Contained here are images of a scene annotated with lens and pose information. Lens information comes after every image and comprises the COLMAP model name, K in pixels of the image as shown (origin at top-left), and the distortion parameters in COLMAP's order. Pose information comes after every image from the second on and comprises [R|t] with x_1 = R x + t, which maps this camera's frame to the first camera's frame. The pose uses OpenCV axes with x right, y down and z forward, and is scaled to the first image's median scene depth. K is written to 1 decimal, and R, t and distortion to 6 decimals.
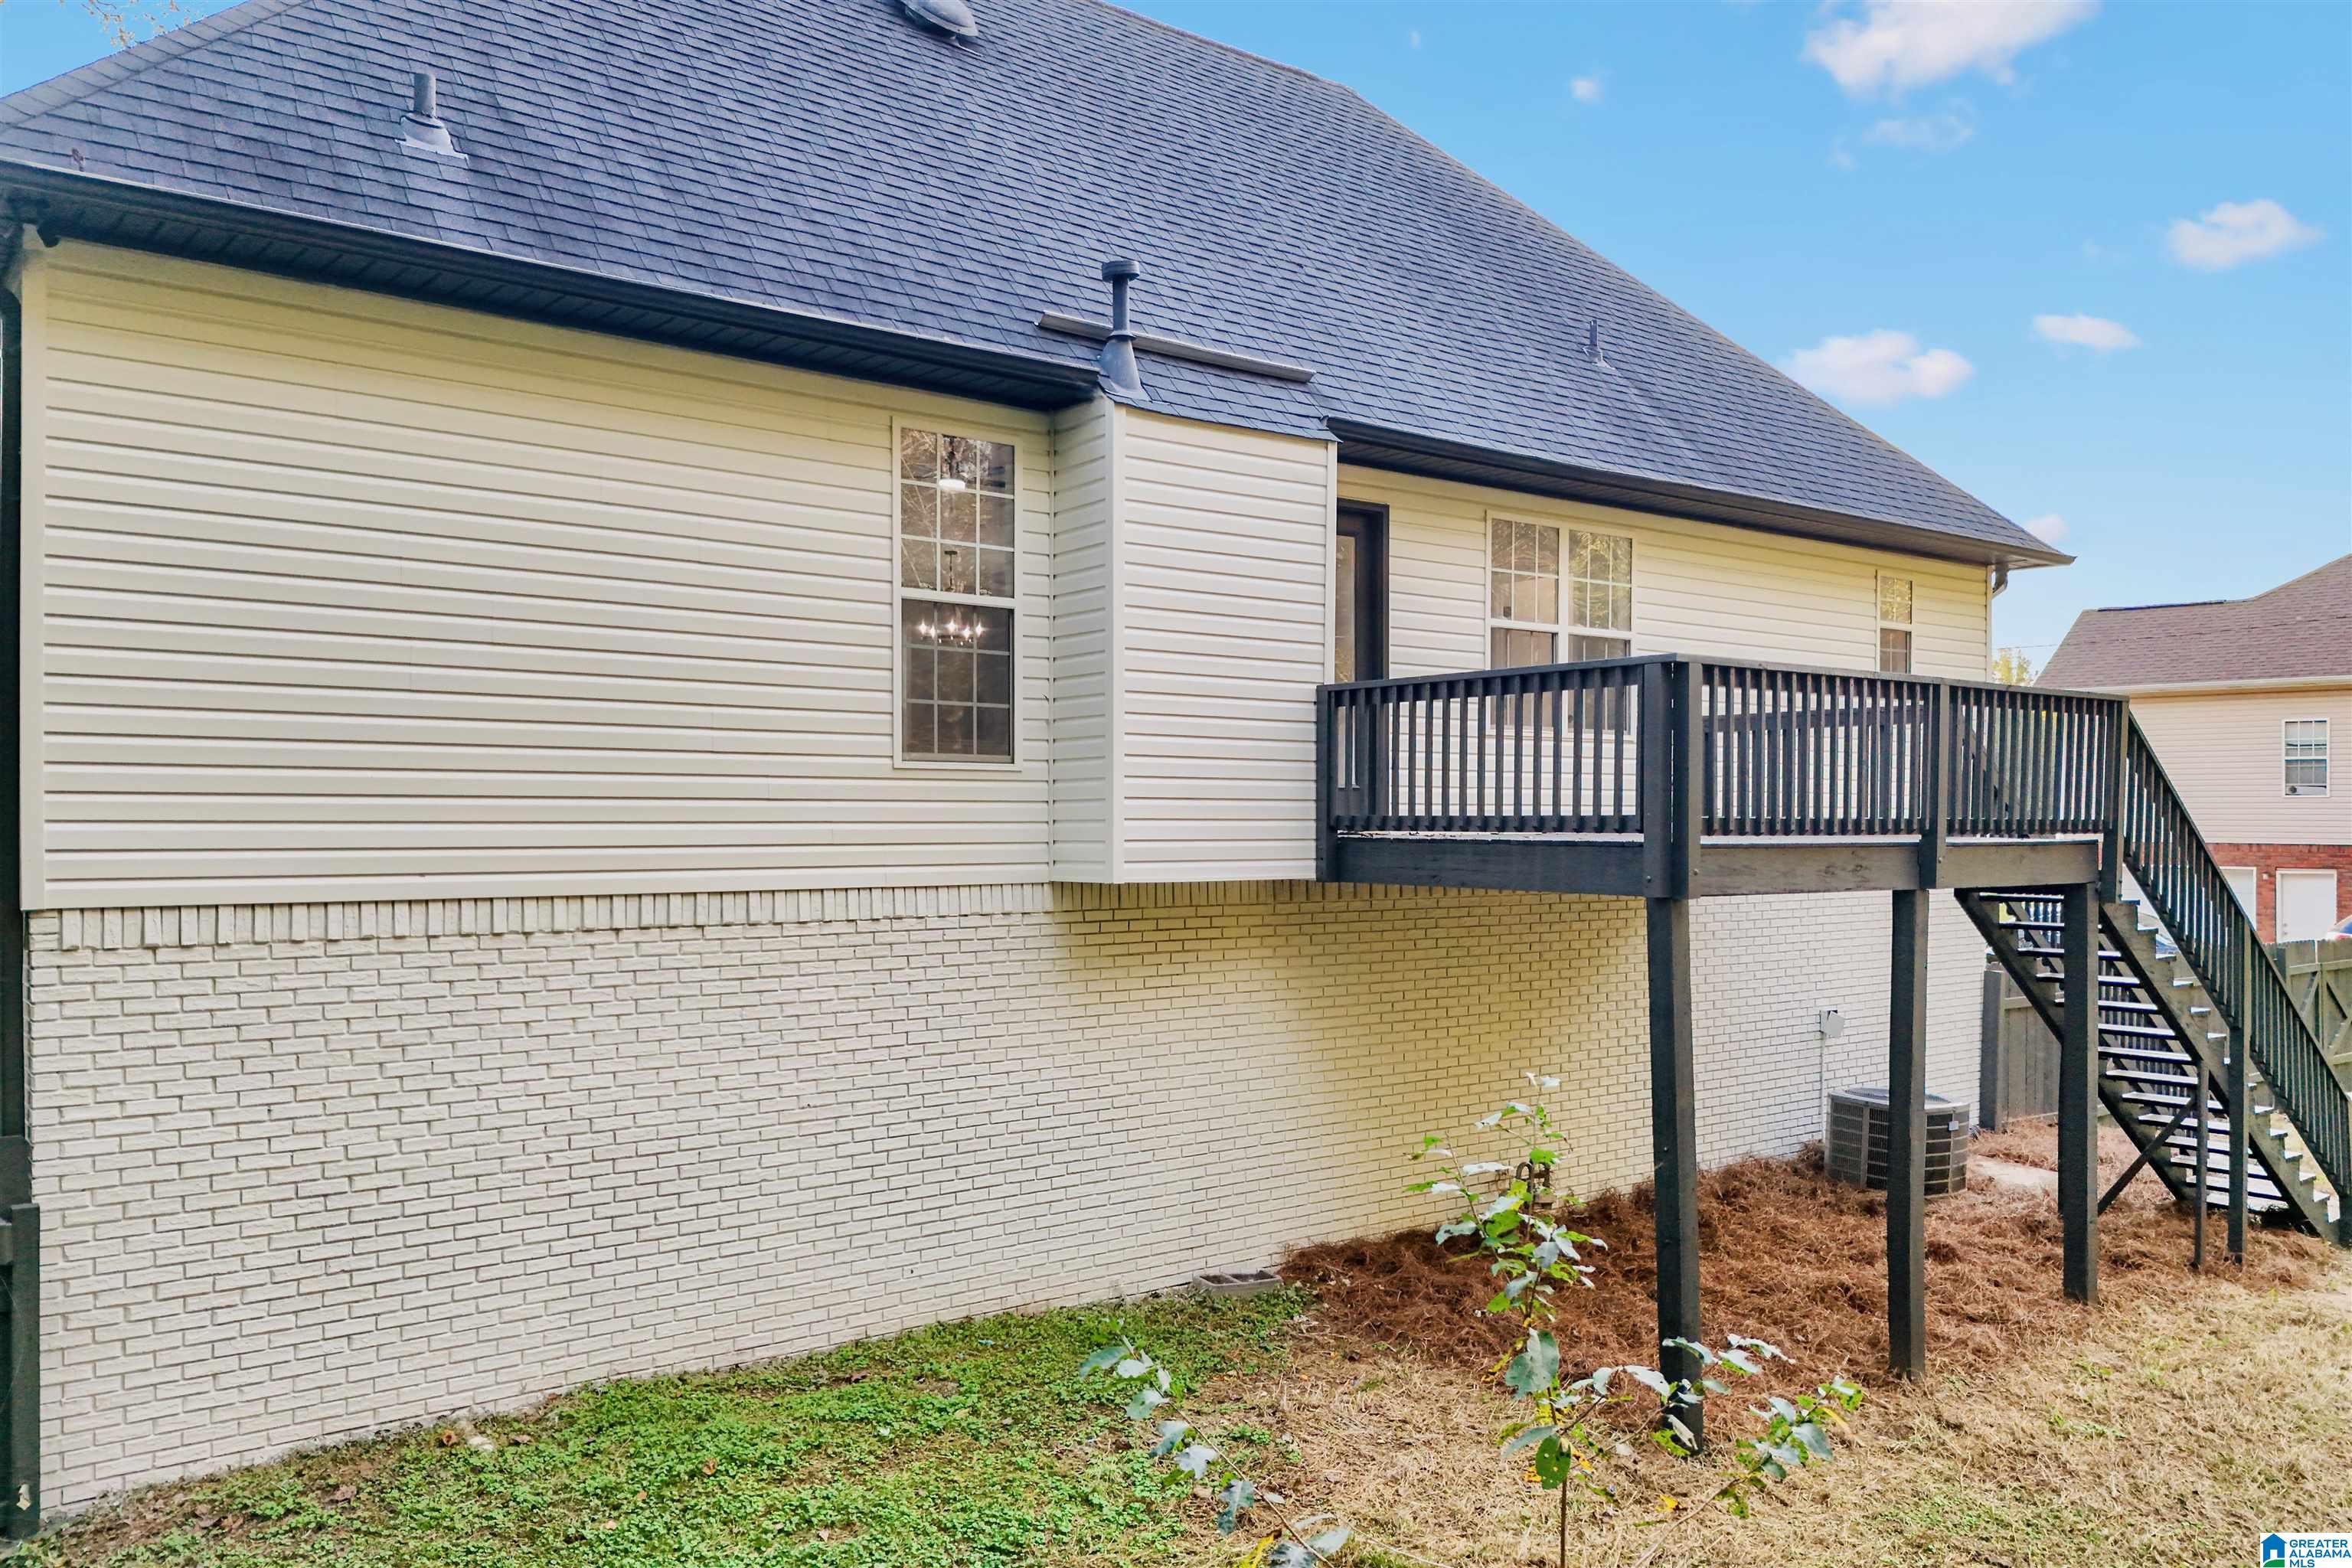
lens RADIAL K [[1796.4, 0, 1179.5], [0, 1796.4, 841.2], [0, 0, 1]] dist [0.011007, 0.000375]
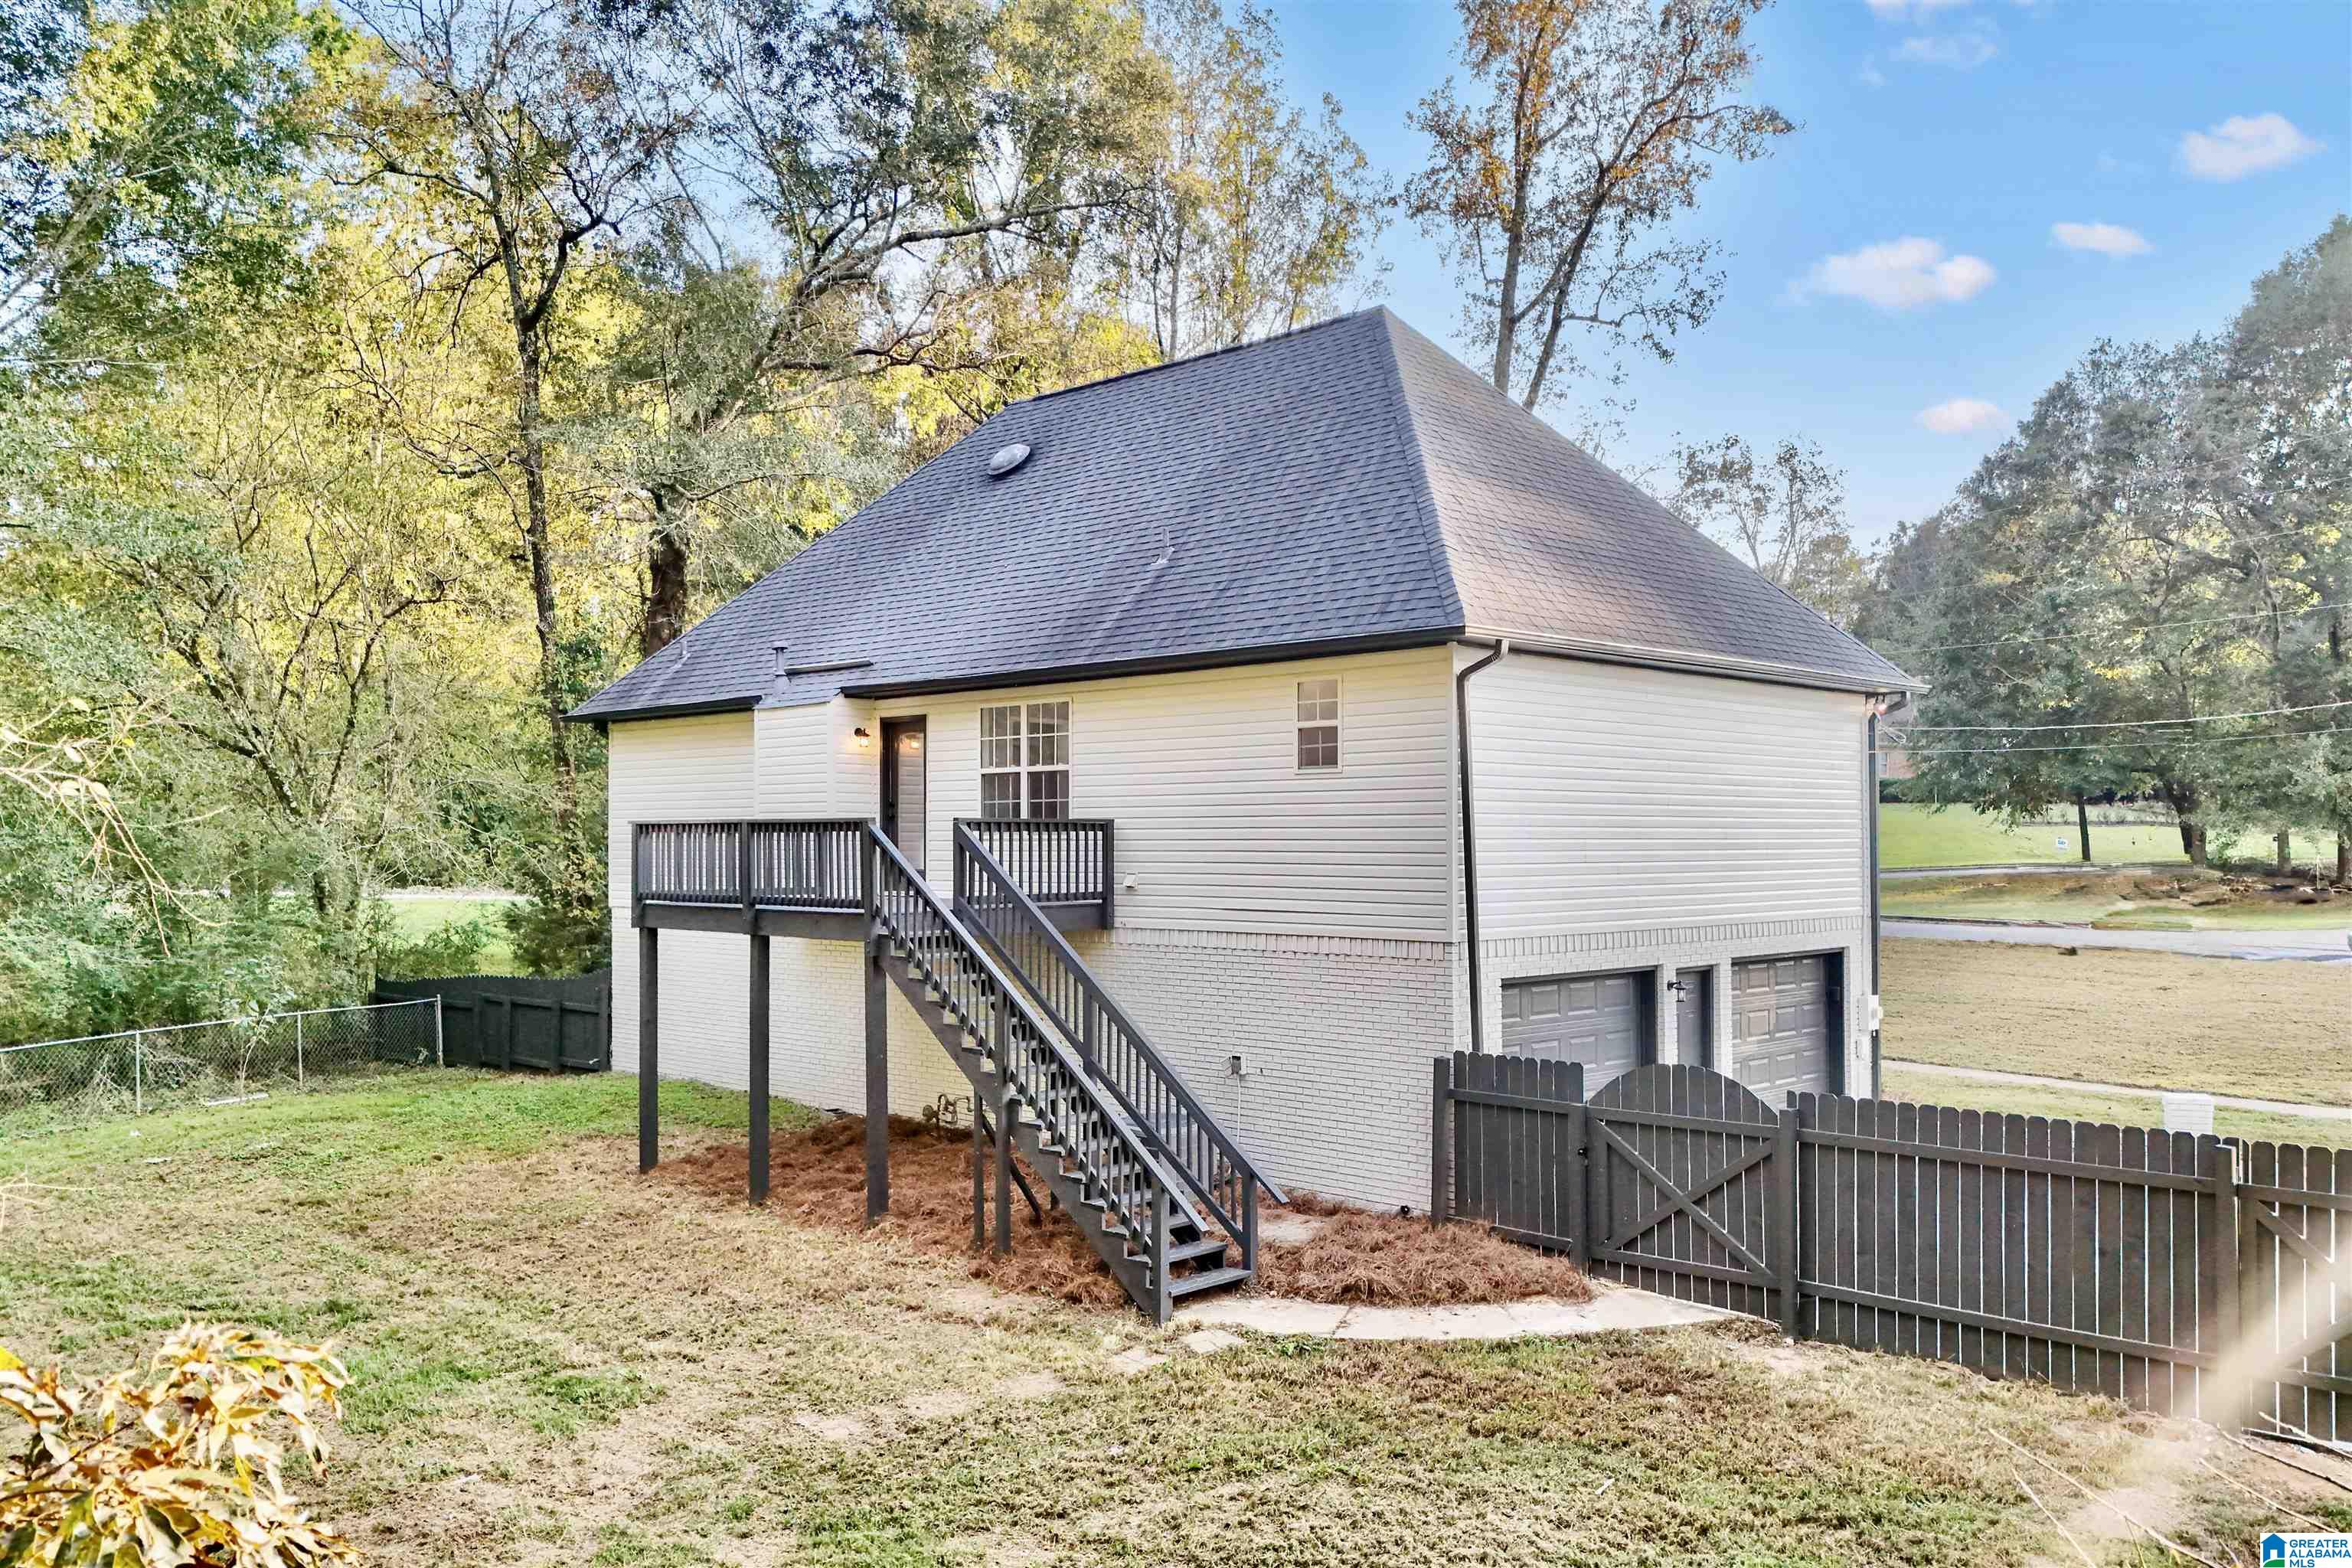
lens RADIAL K [[1796.4, 0, 1179.5], [0, 1796.4, 841.2], [0, 0, 1]] dist [0.011007, 0.000375]
pose [[0.137216, -0.005602, -0.990525, 2.324469], [-0.014128, 0.999871, -0.007612, -0.059938], [0.990440, 0.015038, 0.137119, 1.211570]]
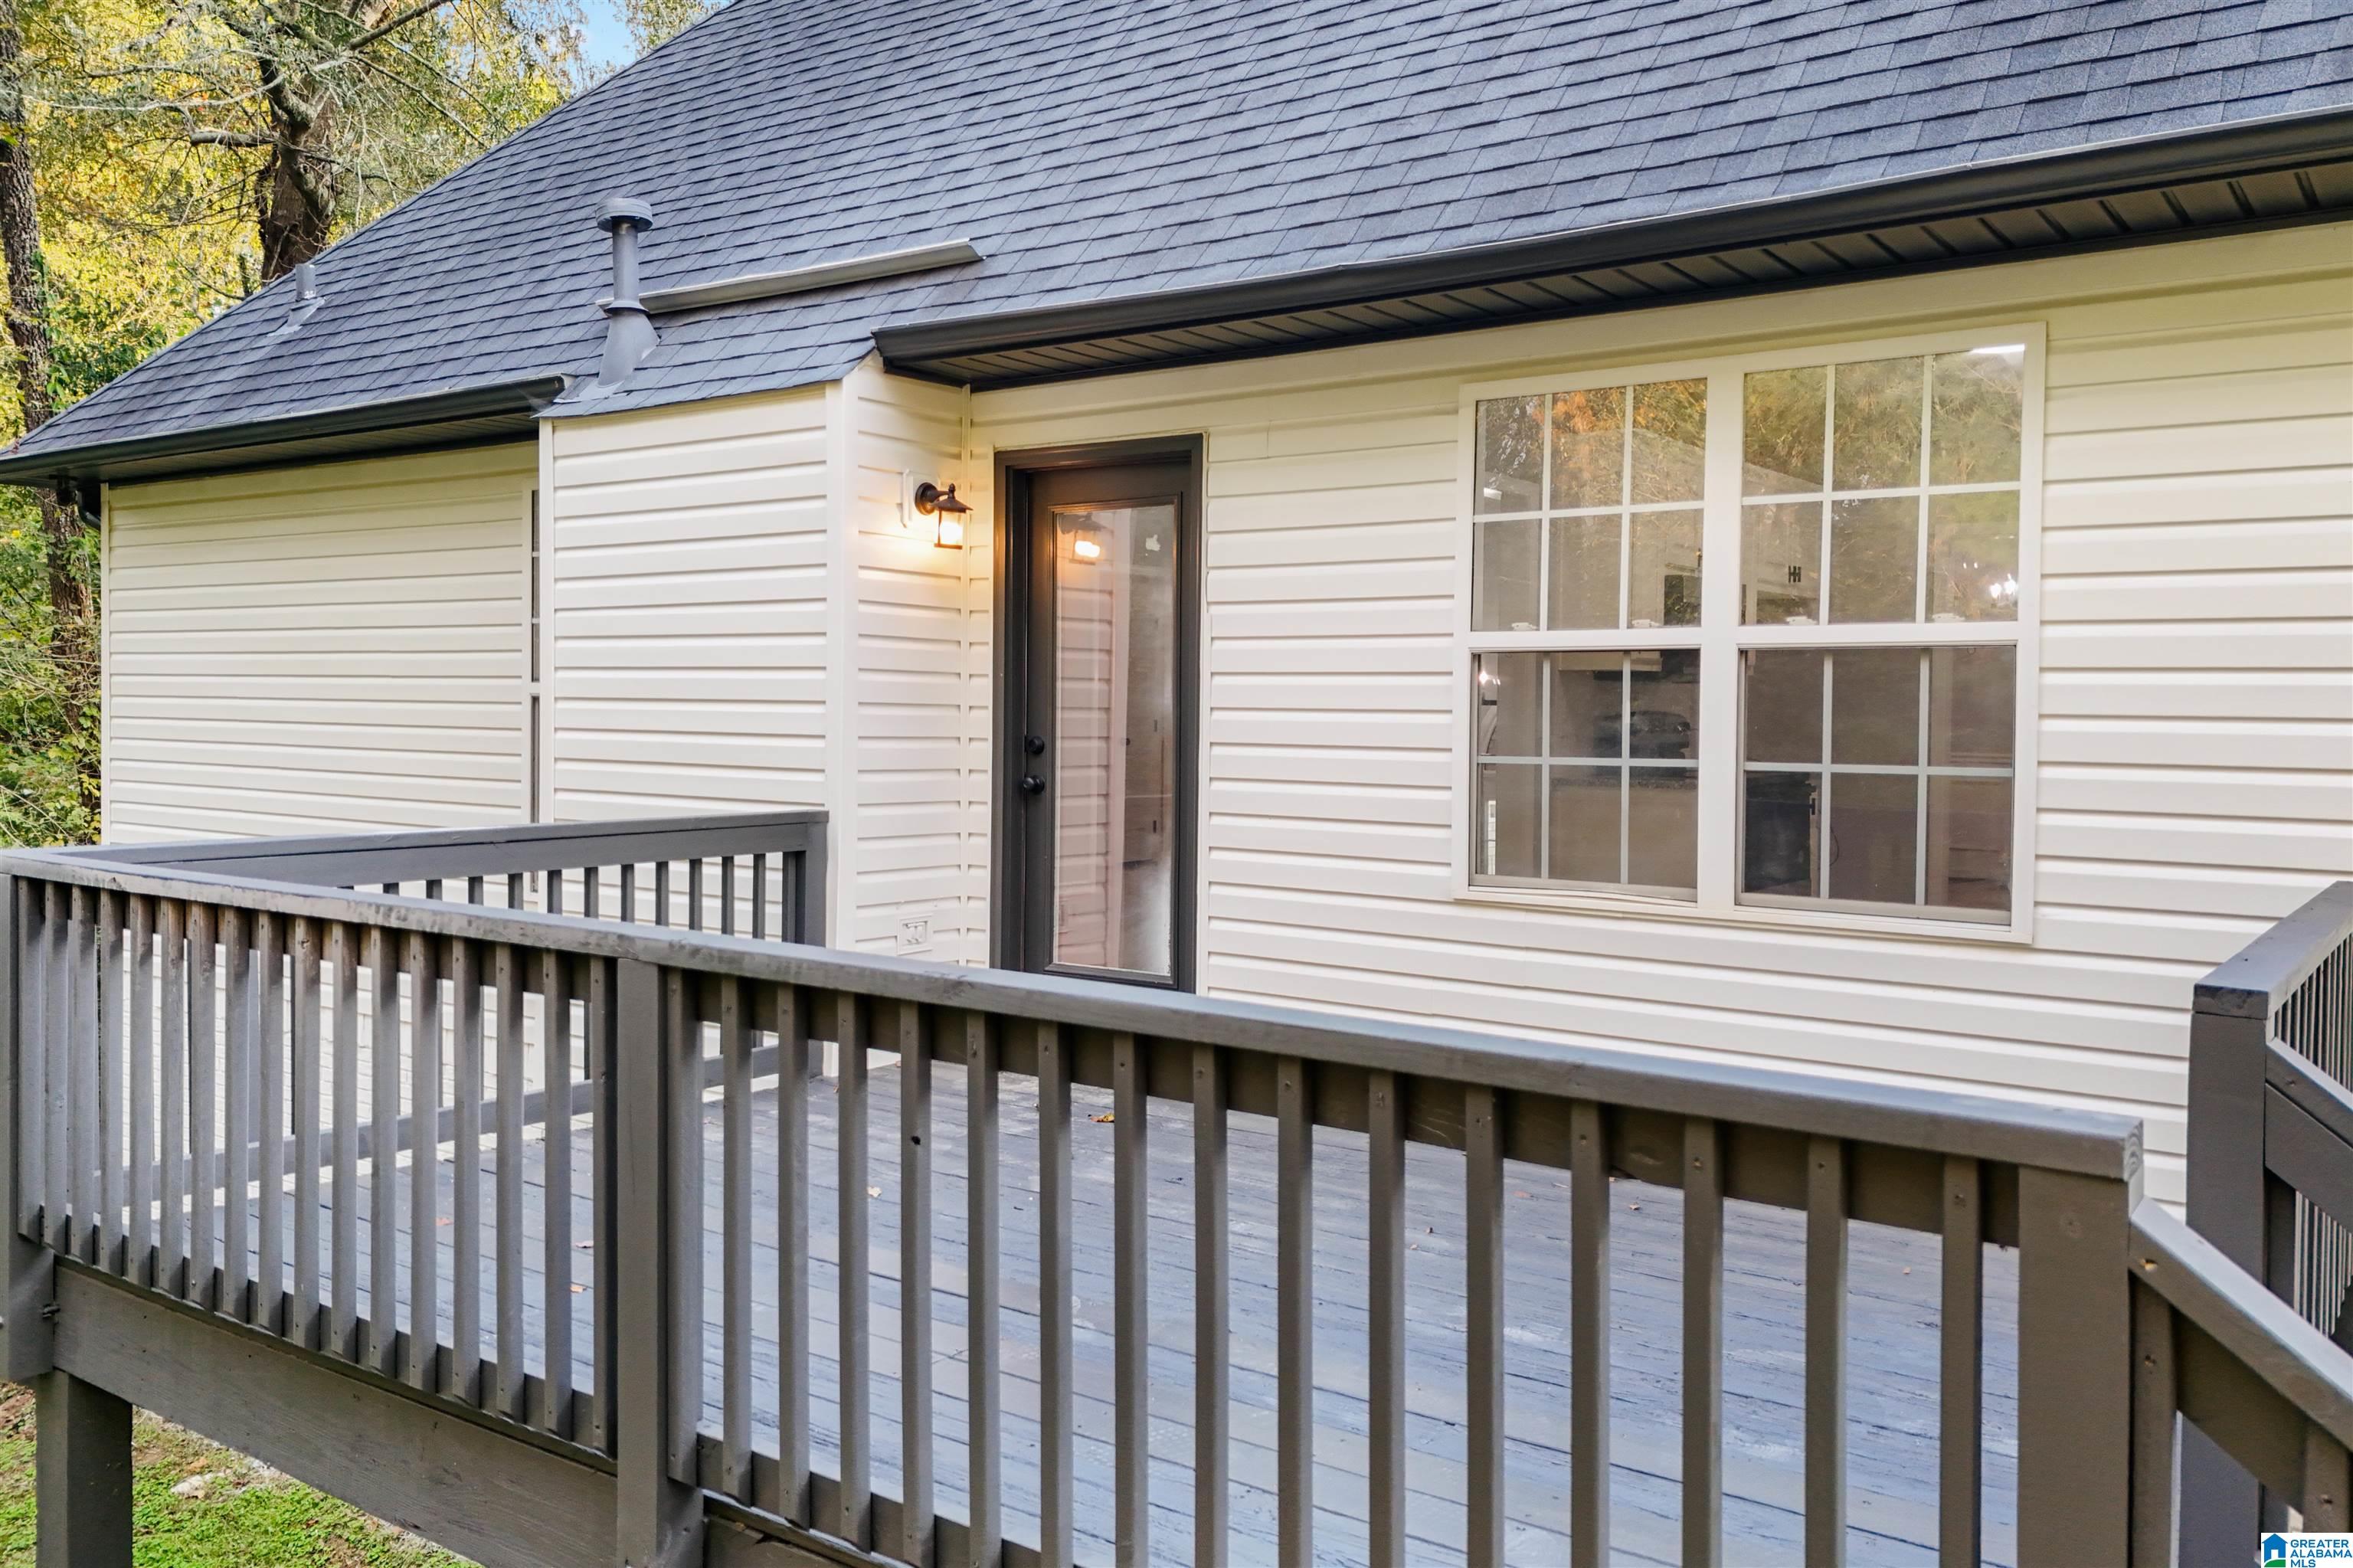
lens RADIAL K [[1779.9, 0, 1142.3], [0, 1779.9, 788.5], [0, 0, 1]] dist [0.036700, -0.002796]
pose [[0.280837, 0.045688, -0.958667, 0.720512], [-0.025315, 0.998871, 0.040188, -0.128312], [0.959421, 0.012982, 0.281677, 1.016581]]
